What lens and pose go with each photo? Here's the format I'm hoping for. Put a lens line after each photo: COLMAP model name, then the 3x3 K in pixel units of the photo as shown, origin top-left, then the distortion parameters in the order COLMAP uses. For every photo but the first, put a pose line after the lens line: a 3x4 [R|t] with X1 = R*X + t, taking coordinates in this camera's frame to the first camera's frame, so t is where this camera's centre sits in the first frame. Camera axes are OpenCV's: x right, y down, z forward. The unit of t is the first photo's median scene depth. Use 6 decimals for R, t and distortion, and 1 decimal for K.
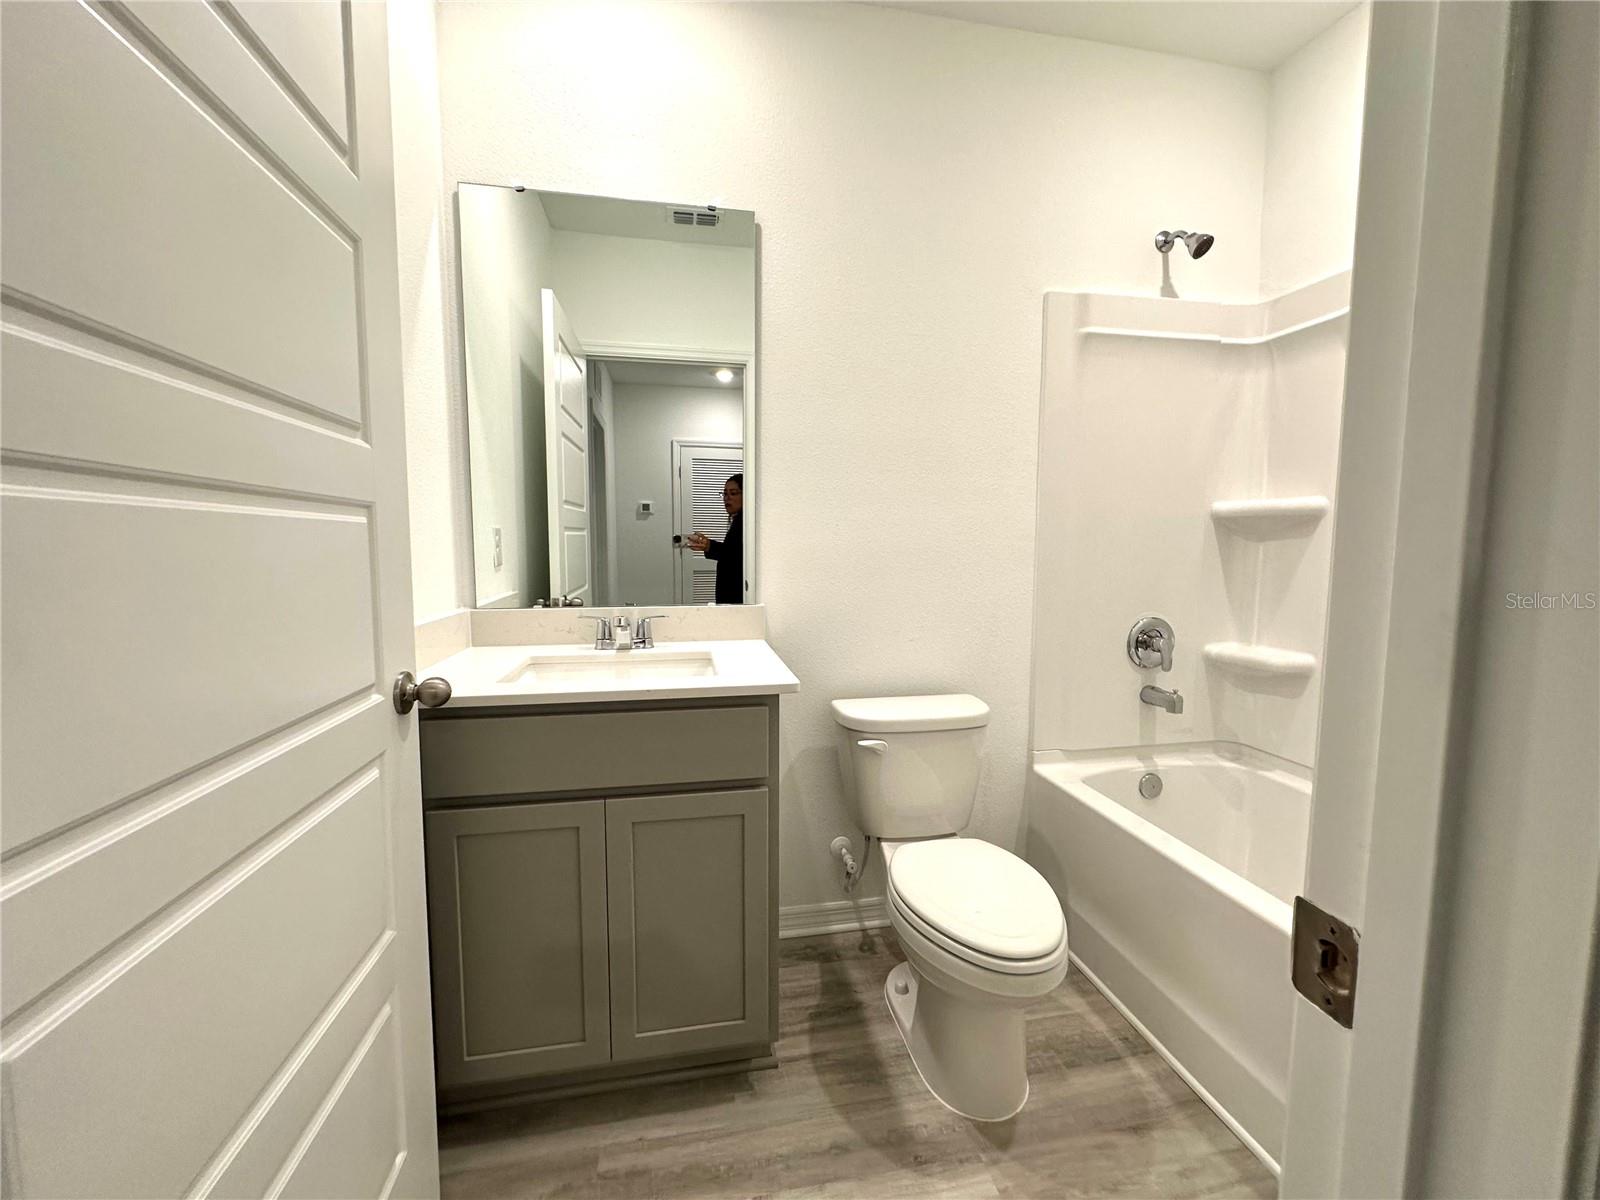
lens RADIAL K [[634.8, 0, 794.9], [0, 634.8, 596.5], [0, 0, 1]] dist [-0.003271, 0.000841]
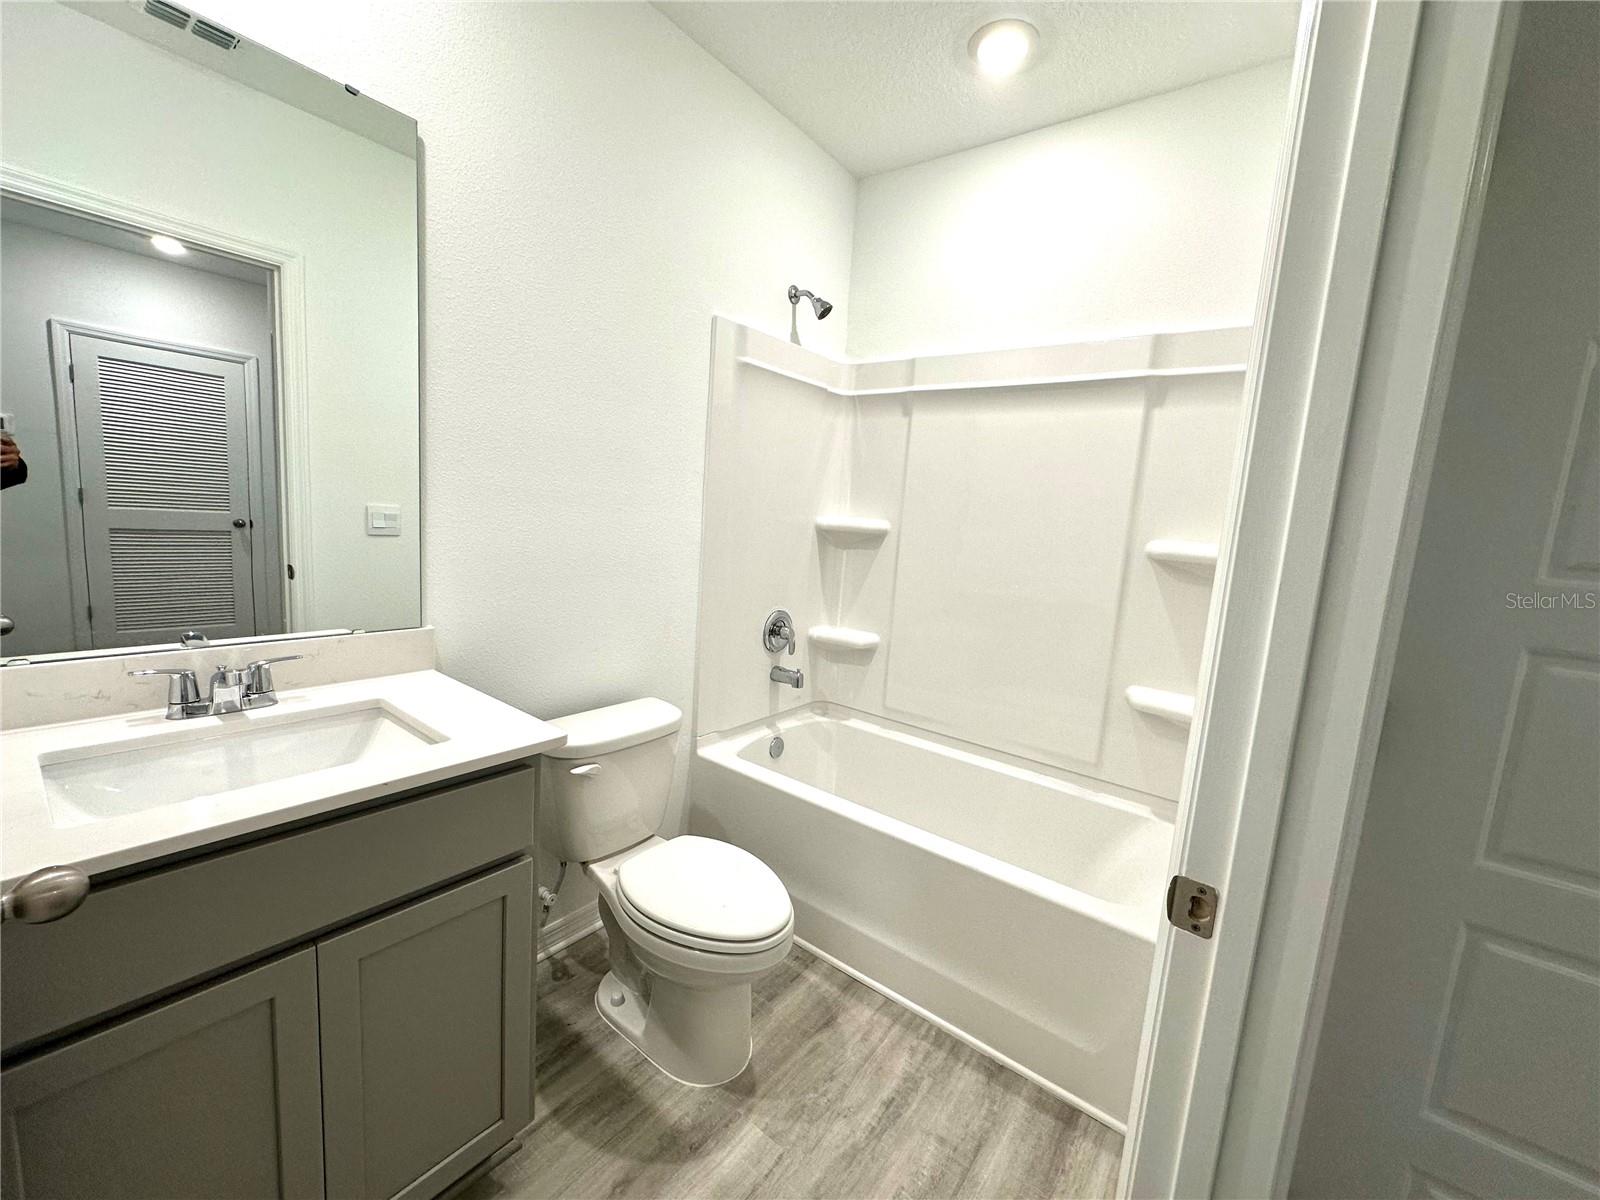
lens RADIAL K [[634.8, 0, 802.9], [0, 634.8, 598.2], [0, 0, 1]] dist [-0.003271, 0.000841]
pose [[0.747459, -0.038050, 0.663218, -0.237522], [-0.010811, 0.997529, 0.069413, -0.086649], [-0.664220, -0.059054, 0.745201, 0.082414]]
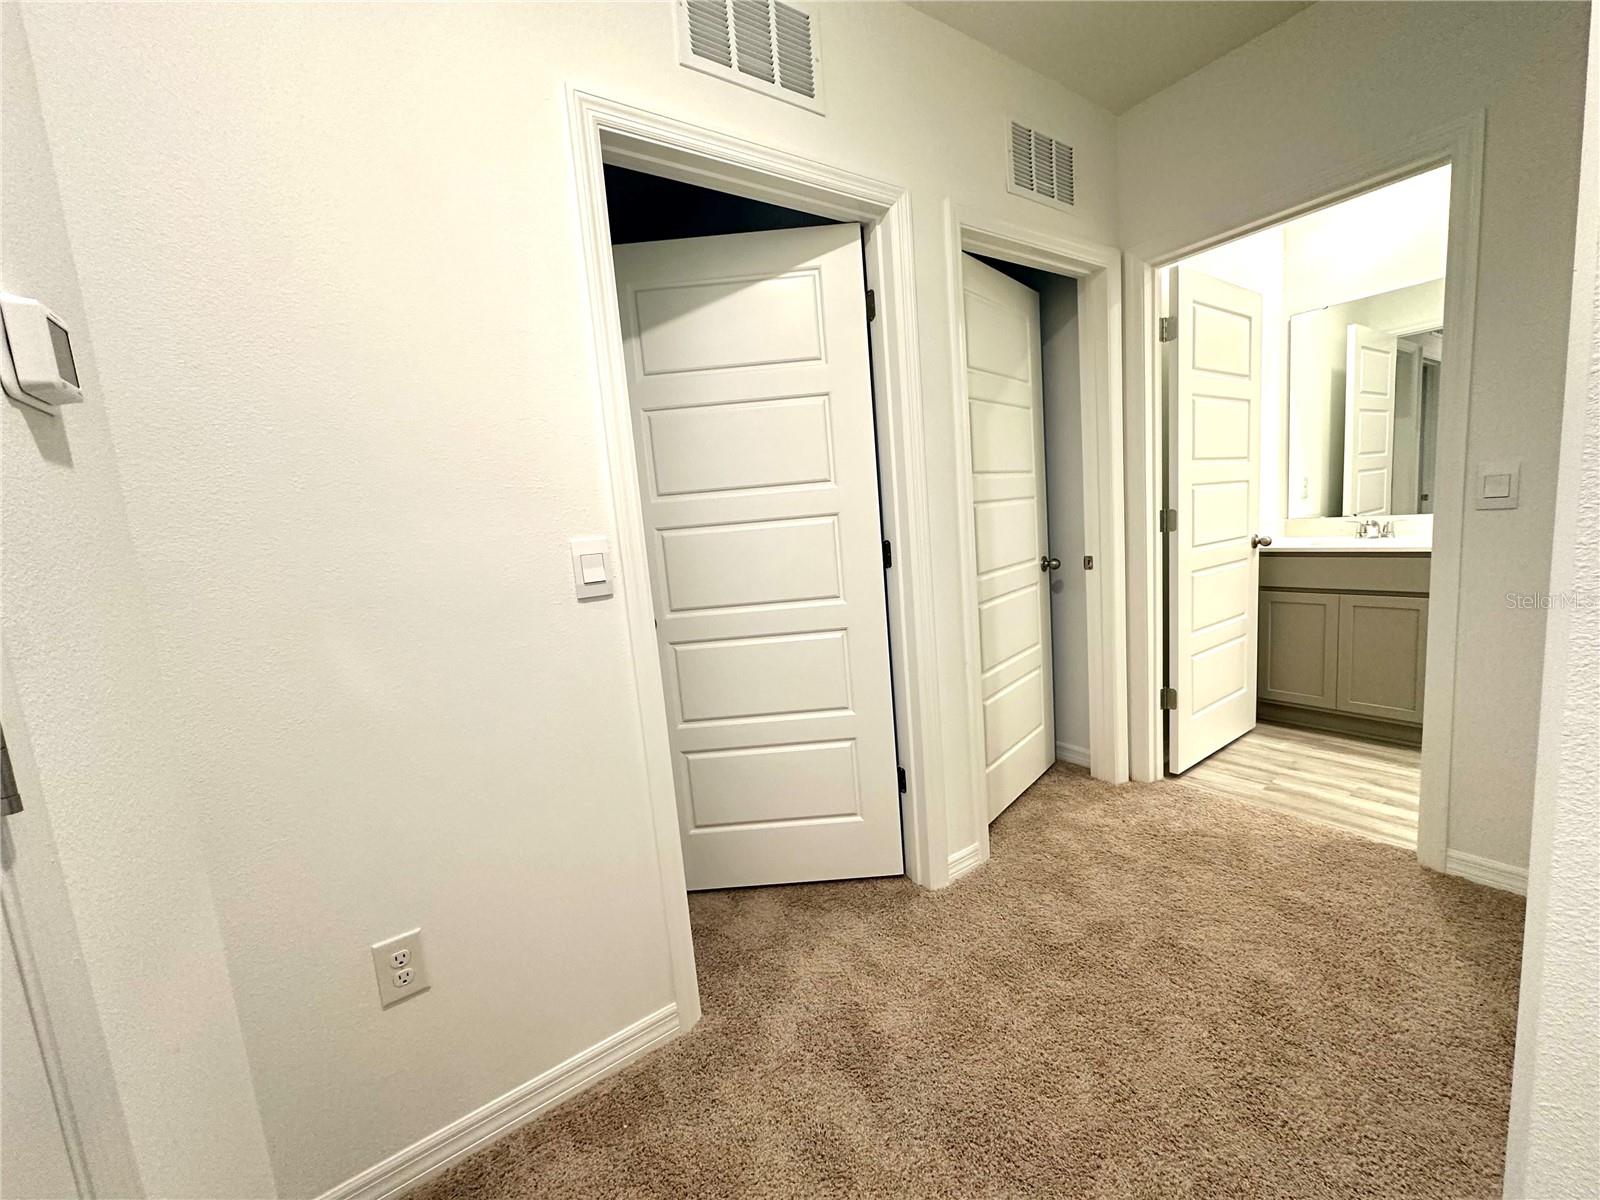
lens RADIAL K [[634.8, 0, 794.2], [0, 634.8, 596.6], [0, 0, 1]] dist [-0.003271, 0.000841]
pose [[0.401298, 0.078092, -0.912612, 0.733805], [0.006374, 0.996097, 0.088039, 0.076184], [0.915925, -0.041147, 0.399234, -1.277708]]
